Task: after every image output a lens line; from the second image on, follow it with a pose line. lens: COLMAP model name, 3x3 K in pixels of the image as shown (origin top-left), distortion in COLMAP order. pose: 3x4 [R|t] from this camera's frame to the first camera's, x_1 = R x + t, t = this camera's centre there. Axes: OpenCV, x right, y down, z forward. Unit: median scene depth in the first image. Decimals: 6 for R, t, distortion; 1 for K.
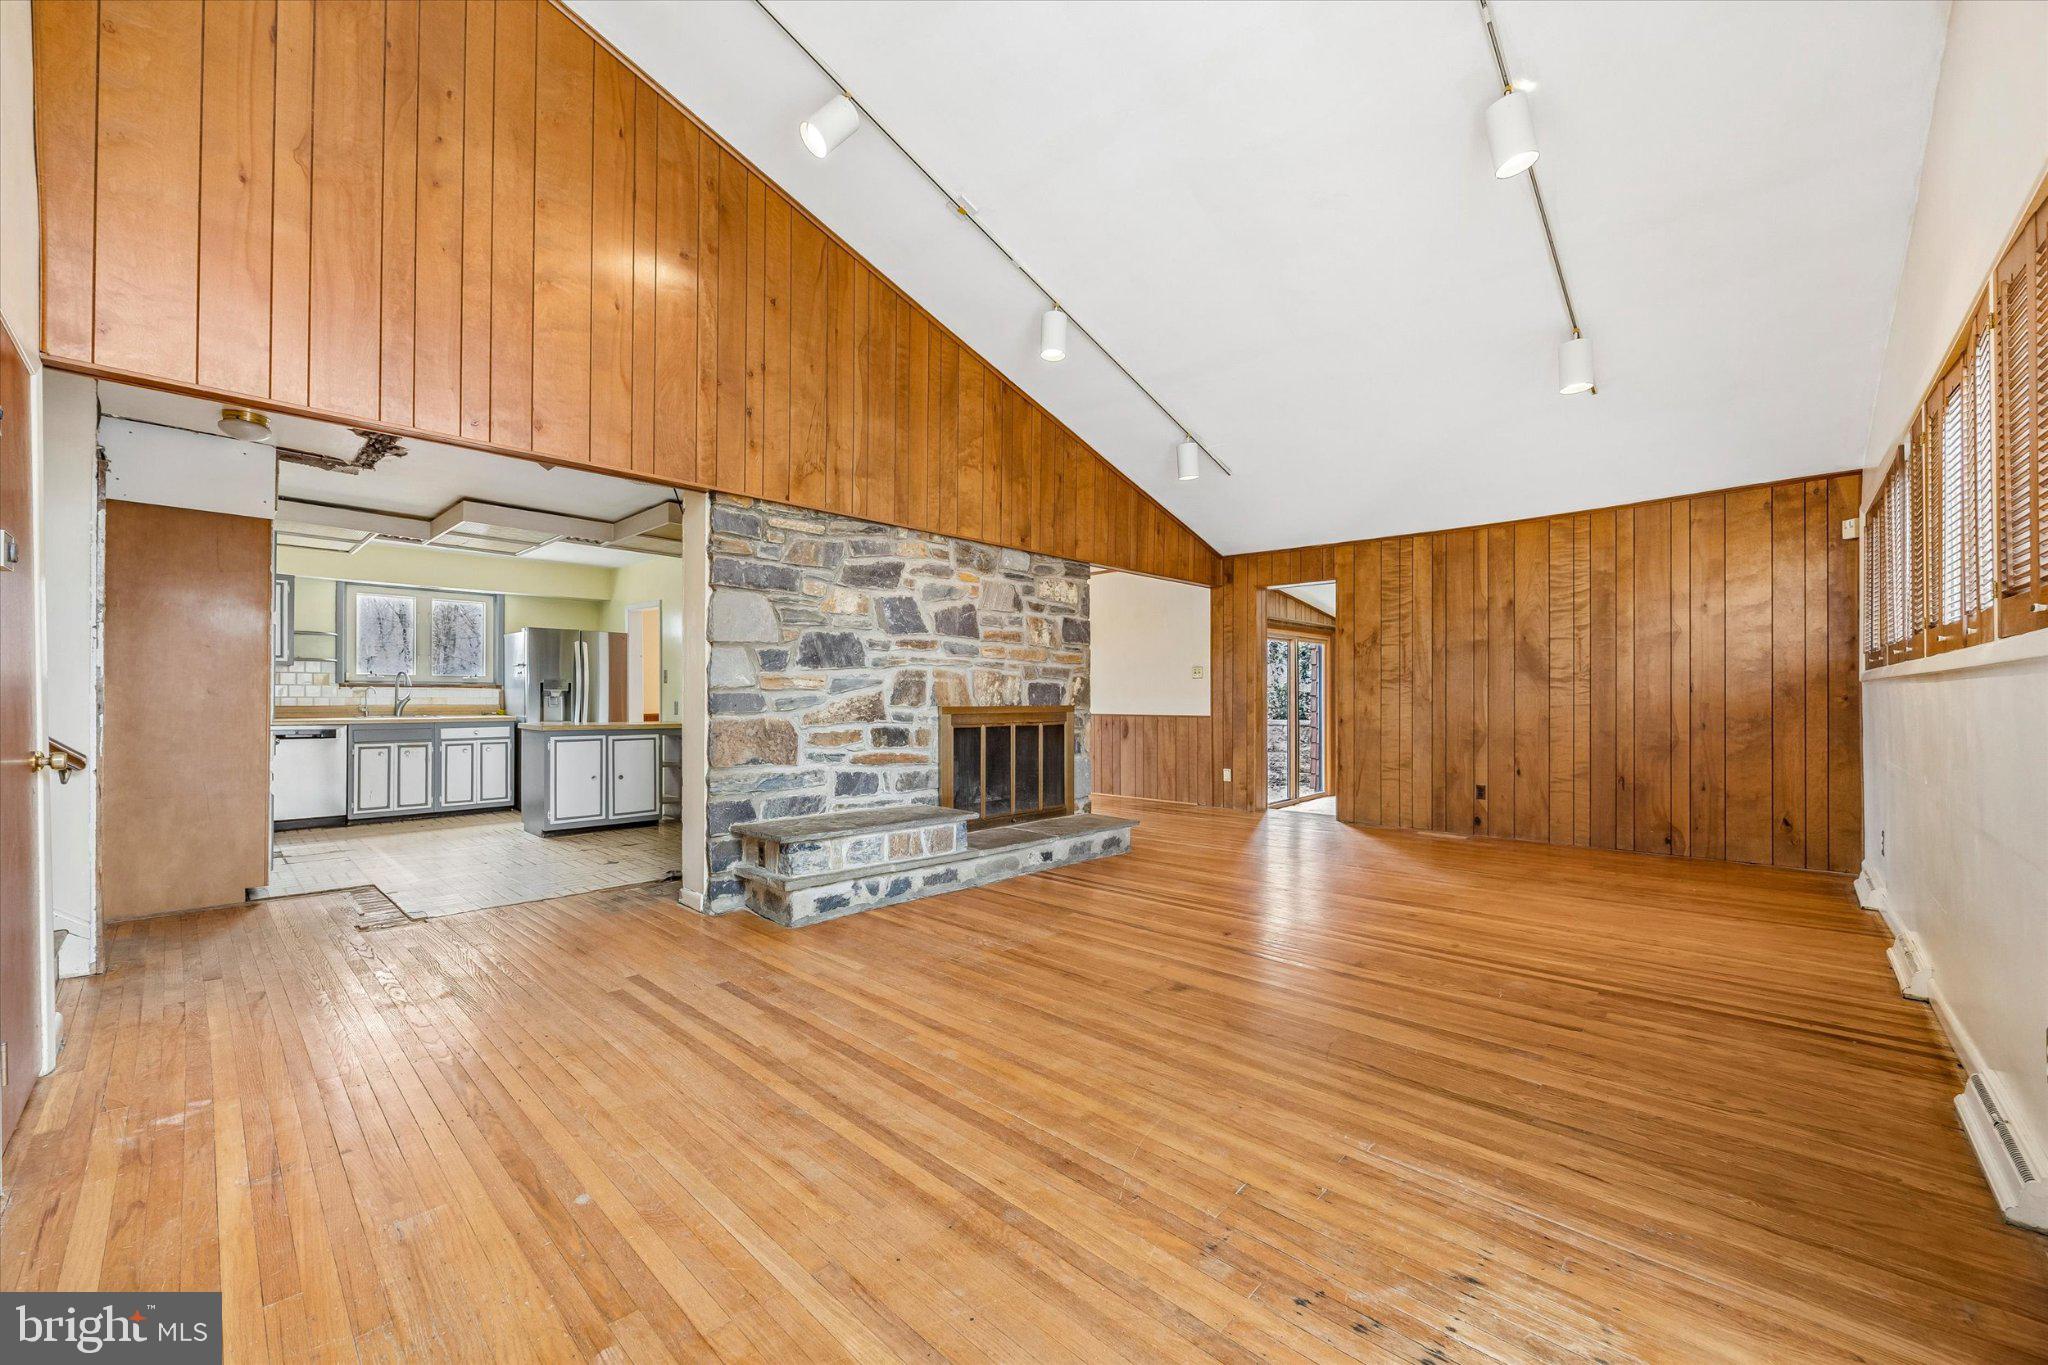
lens RADIAL K [[788.3, 0, 1023.5], [0, 788.3, 693.5], [0, 0, 1]] dist [-0.004206, 0.000343]
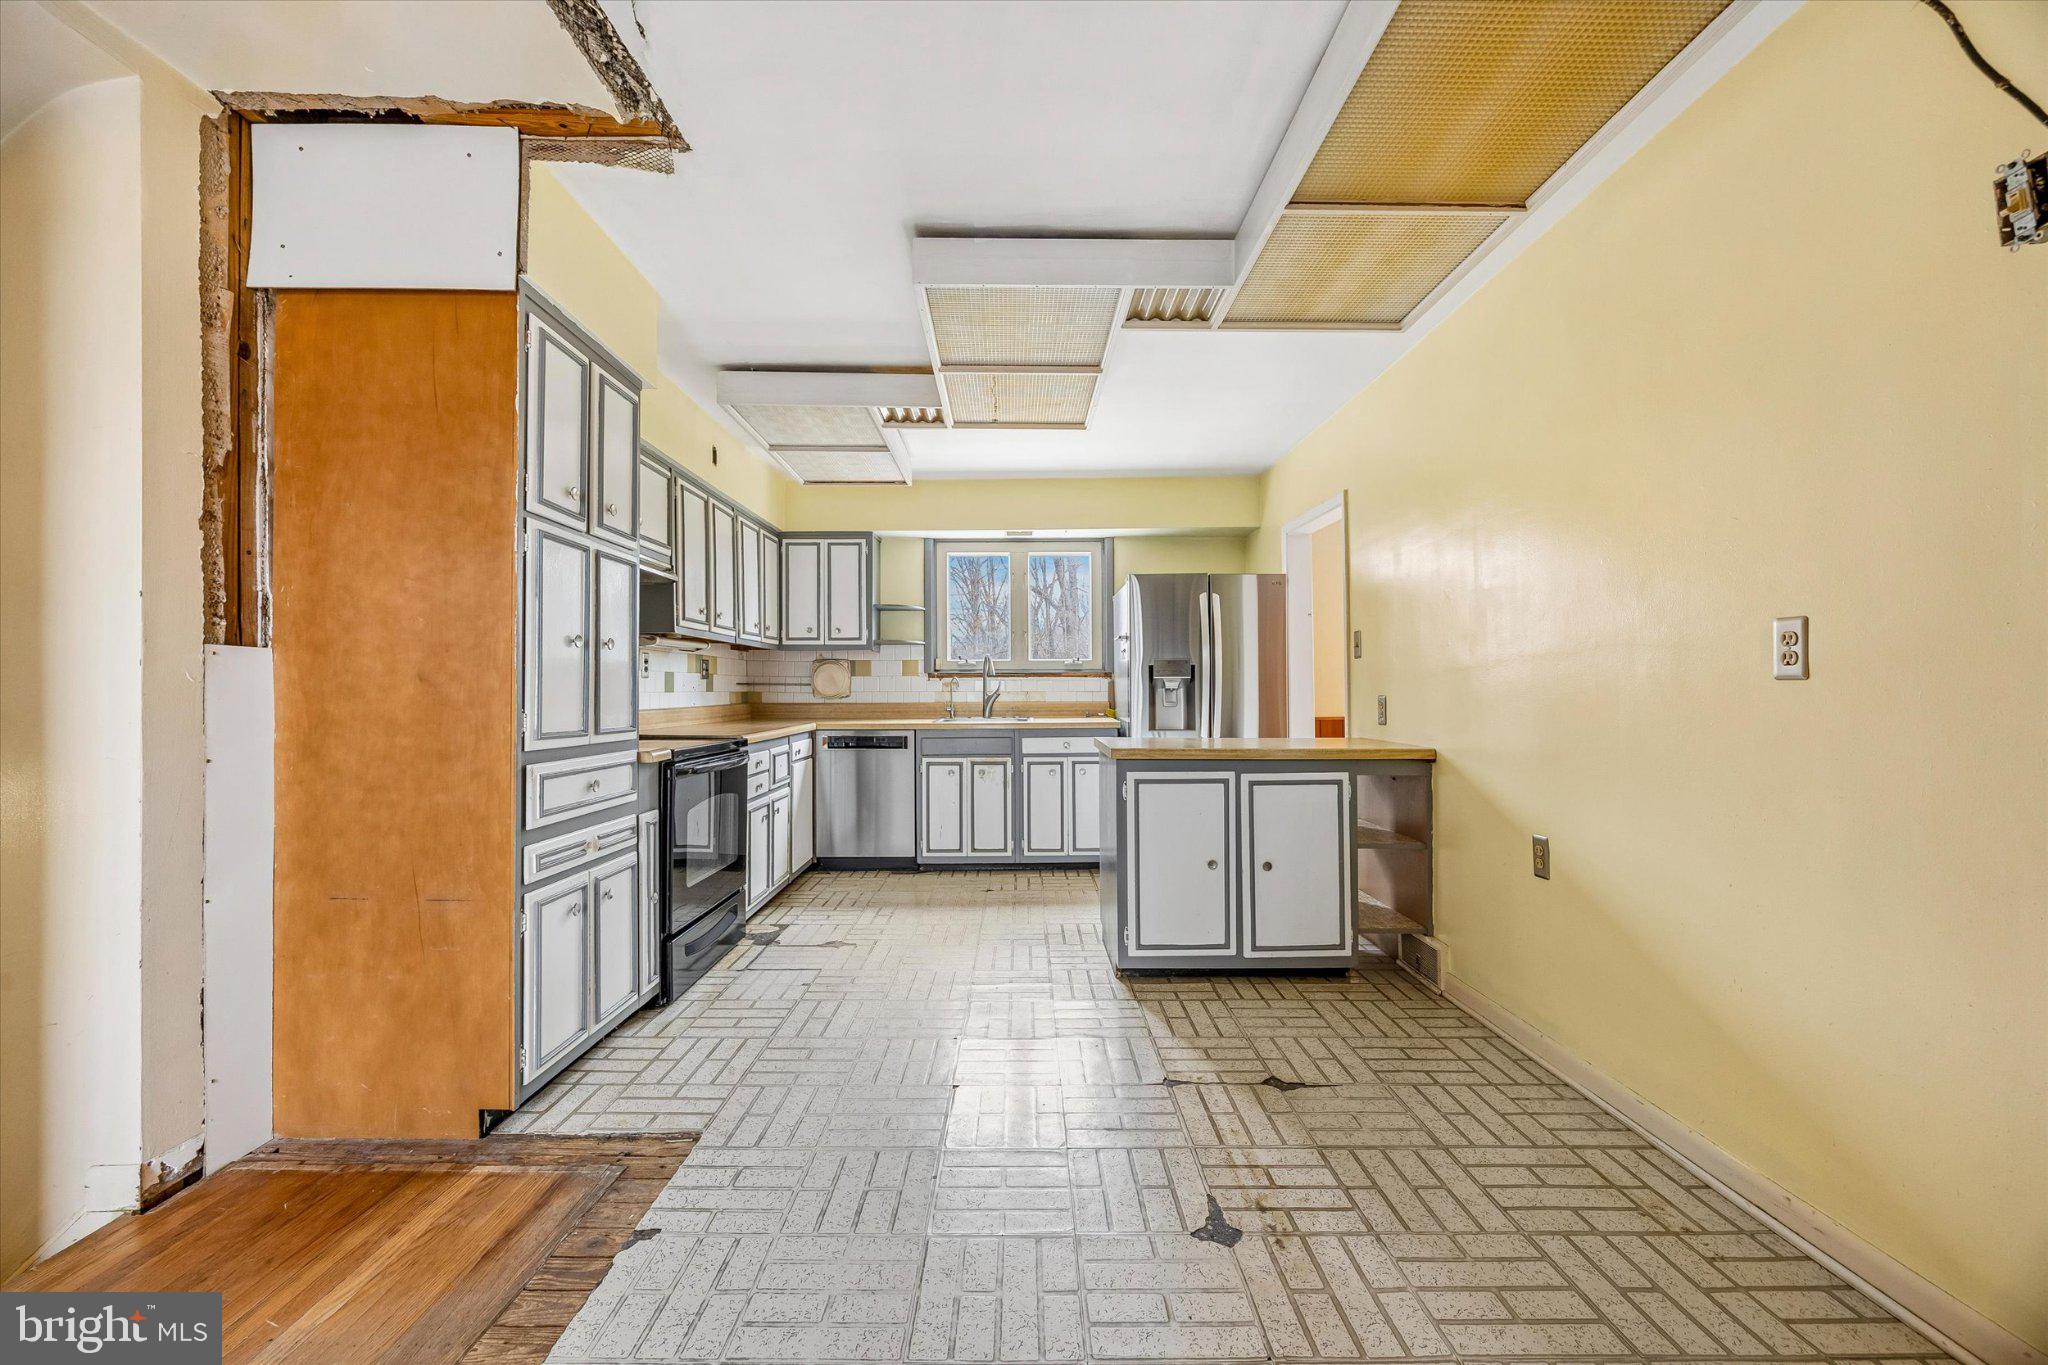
lens RADIAL K [[788.3, 0, 1023.9], [0, 788.3, 687.9], [0, 0, 1]] dist [-0.004206, 0.000343]
pose [[0.693085, -0.009638, -0.720792, -0.253493], [0.009776, 0.999944, -0.003971, 0.004879], [0.720790, -0.004294, 0.693140, 0.526667]]
